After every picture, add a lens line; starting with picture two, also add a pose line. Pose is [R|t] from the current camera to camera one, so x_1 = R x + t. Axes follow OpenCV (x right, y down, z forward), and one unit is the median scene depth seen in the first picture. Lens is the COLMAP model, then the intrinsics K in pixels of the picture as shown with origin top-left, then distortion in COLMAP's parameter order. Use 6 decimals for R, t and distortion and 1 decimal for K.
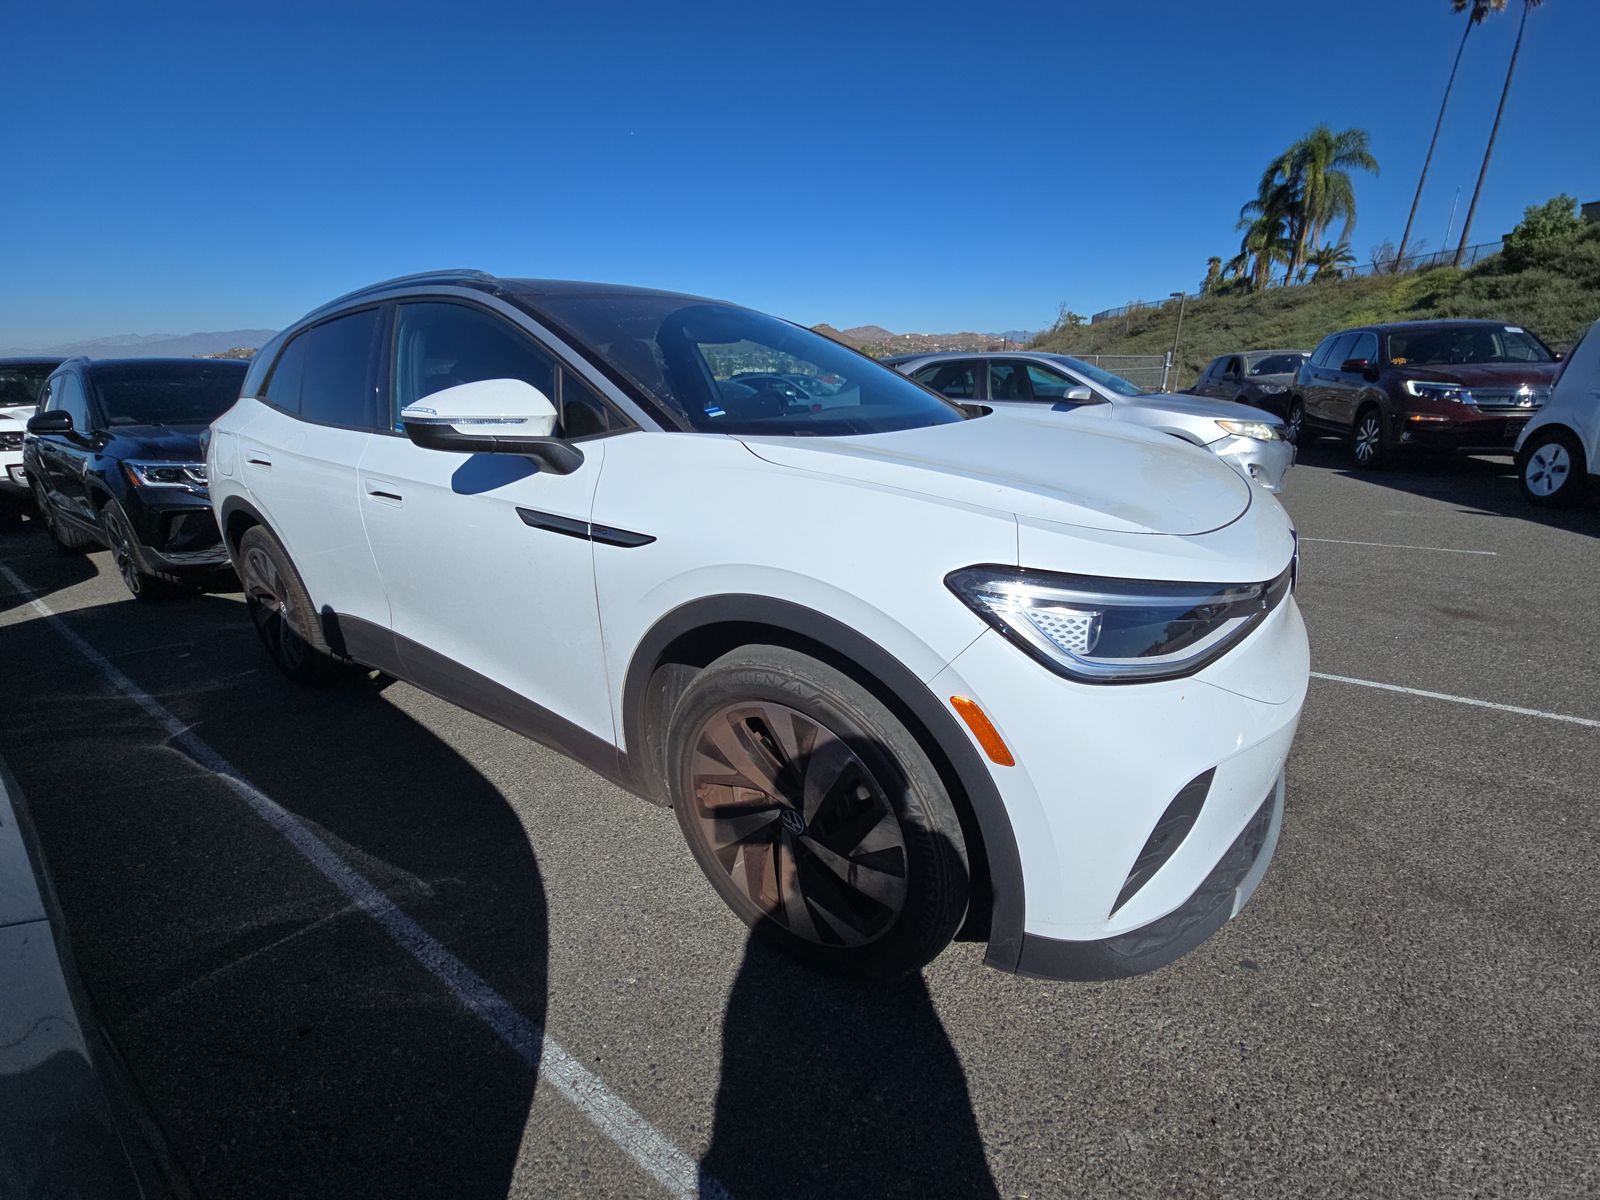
lens RADIAL K [[646.8, 0, 814.2], [0, 646.8, 601.1], [0, 0, 1]] dist [0.012540, -0.008046]
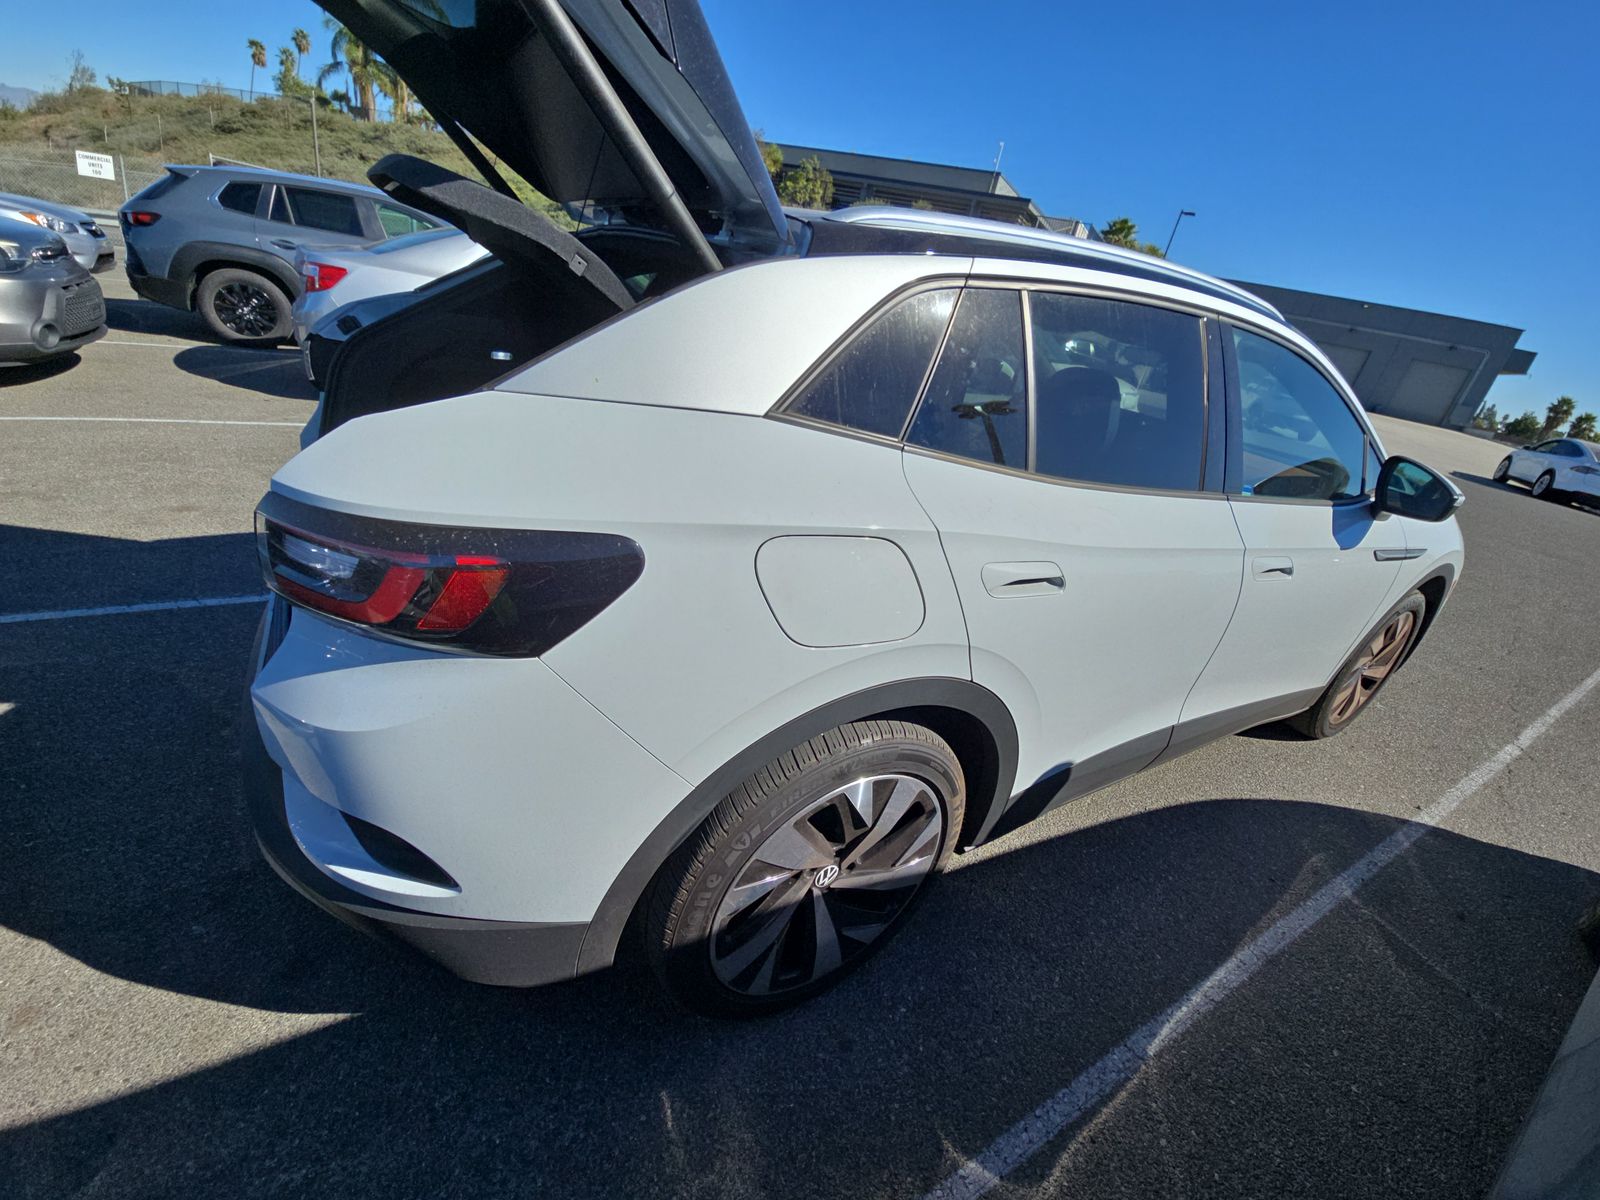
lens RADIAL K [[646.8, 0, 814.2], [0, 646.8, 601.1], [0, 0, 1]] dist [0.012540, -0.008046]
pose [[0.408459, -0.313130, 0.857386, -2.389795], [0.125987, 0.949666, 0.286811, -0.657012], [-0.904040, -0.009131, 0.427350, 1.662702]]
